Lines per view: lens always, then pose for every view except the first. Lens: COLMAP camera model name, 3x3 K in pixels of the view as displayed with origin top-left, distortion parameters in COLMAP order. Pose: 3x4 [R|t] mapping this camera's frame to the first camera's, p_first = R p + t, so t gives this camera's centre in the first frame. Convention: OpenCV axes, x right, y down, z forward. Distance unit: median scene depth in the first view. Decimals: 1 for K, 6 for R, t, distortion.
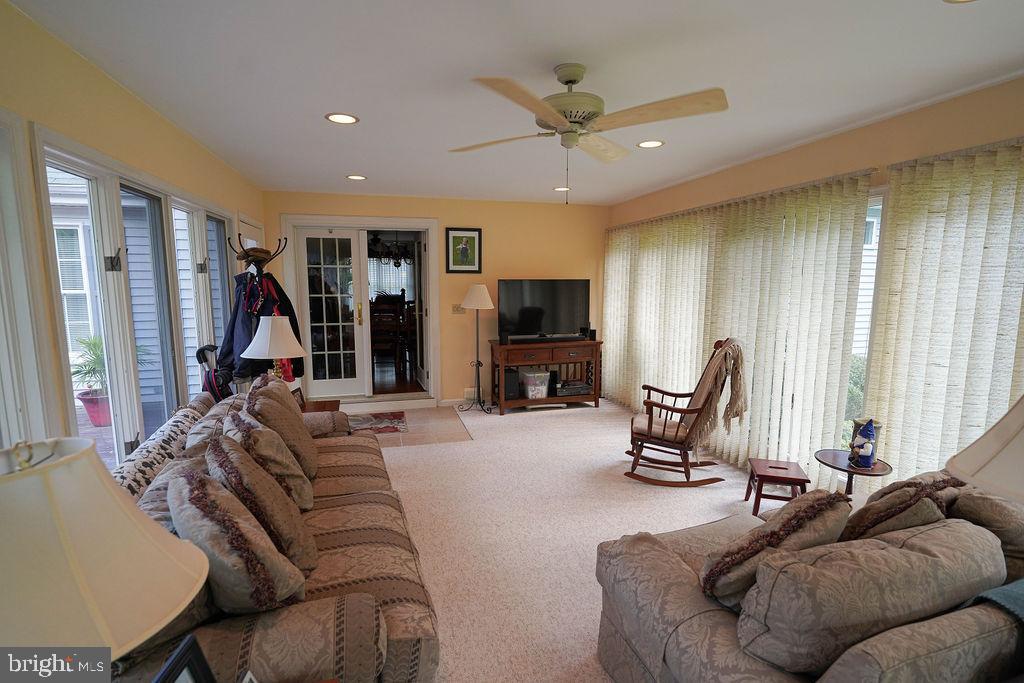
lens RADIAL K [[480.2, 0, 510.0], [0, 480.2, 343.4], [0, 0, 1]] dist [0.004066, 0.000399]
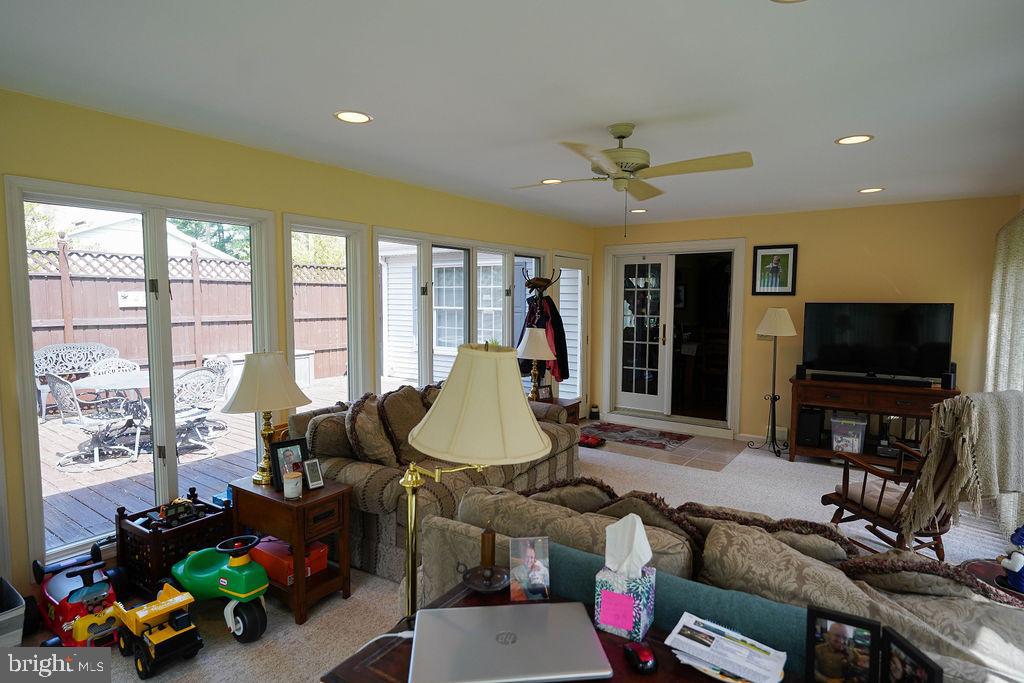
lens RADIAL K [[543.5, 0, 513.4], [0, 543.5, 341.2], [0, 0, 1]] dist [-0.006761, -0.000489]
pose [[0.642689, 0.060576, -0.763728, 0.378325], [-0.106493, 0.994255, -0.010755, 0.000746], [0.758689, 0.088244, 0.645448, -0.009456]]
